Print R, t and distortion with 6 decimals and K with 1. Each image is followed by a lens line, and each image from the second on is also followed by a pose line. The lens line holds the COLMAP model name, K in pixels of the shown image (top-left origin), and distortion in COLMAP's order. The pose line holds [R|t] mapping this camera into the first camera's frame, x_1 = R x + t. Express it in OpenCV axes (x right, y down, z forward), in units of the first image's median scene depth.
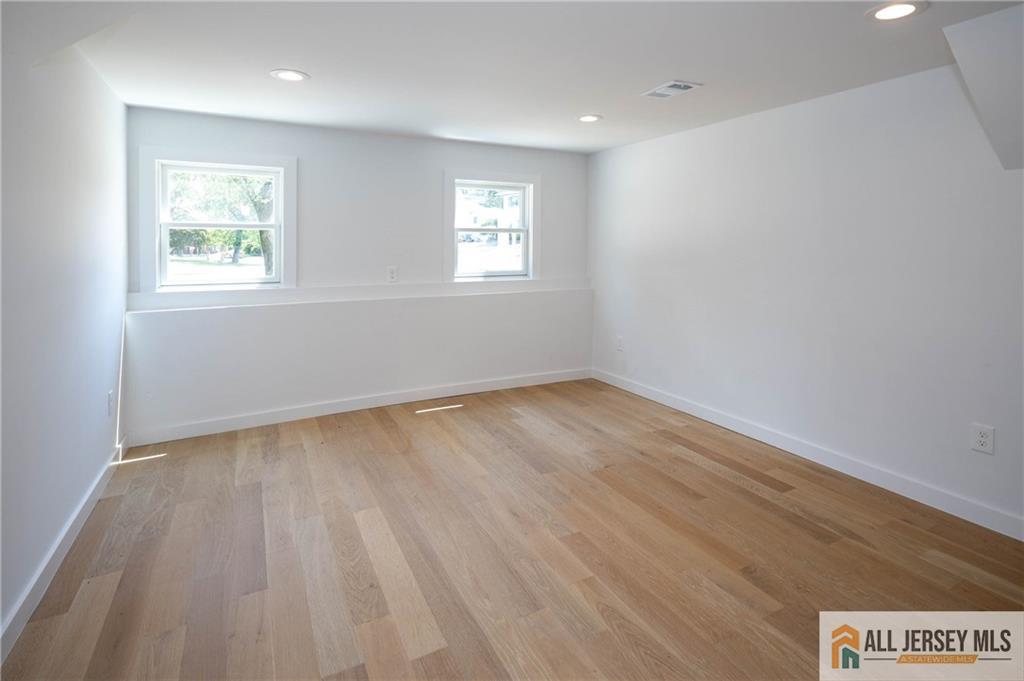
lens RADIAL K [[486.7, 0, 512.0], [0, 486.7, 340.5], [0, 0, 1]] dist [0.019450, -0.000209]
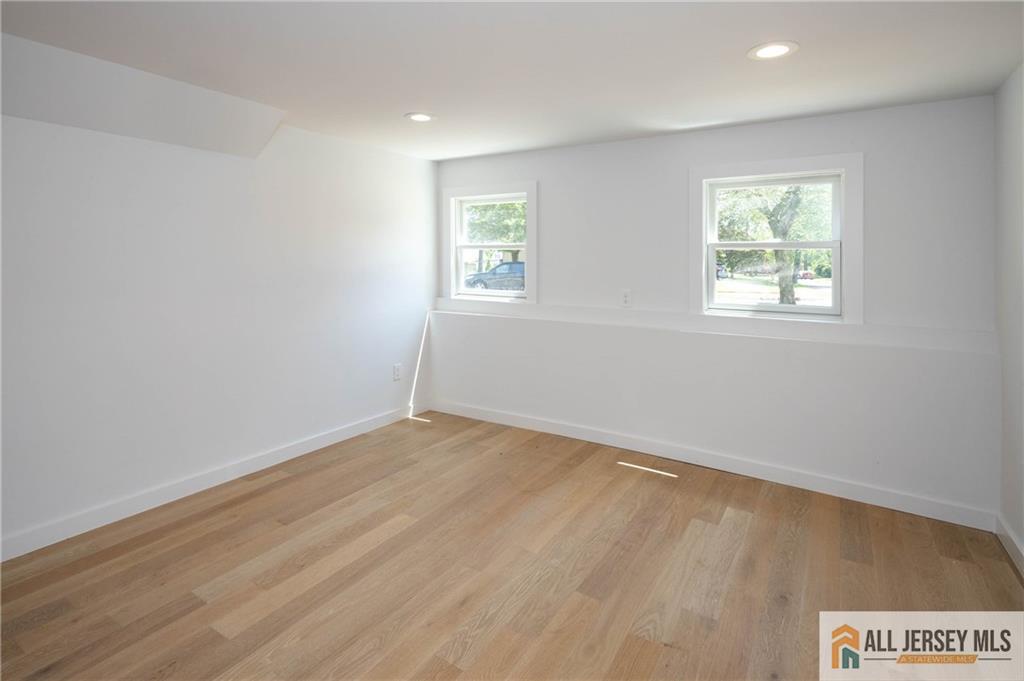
lens RADIAL K [[513.7, 0, 512.0], [0, 513.7, 340.5], [0, 0, 1]] dist [0.010882, -0.000333]
pose [[0.504638, 0.138272, -0.852187, 0.542039], [-0.178572, 0.982462, 0.053665, -0.092376], [0.844661, 0.125095, 0.520479, 0.449602]]
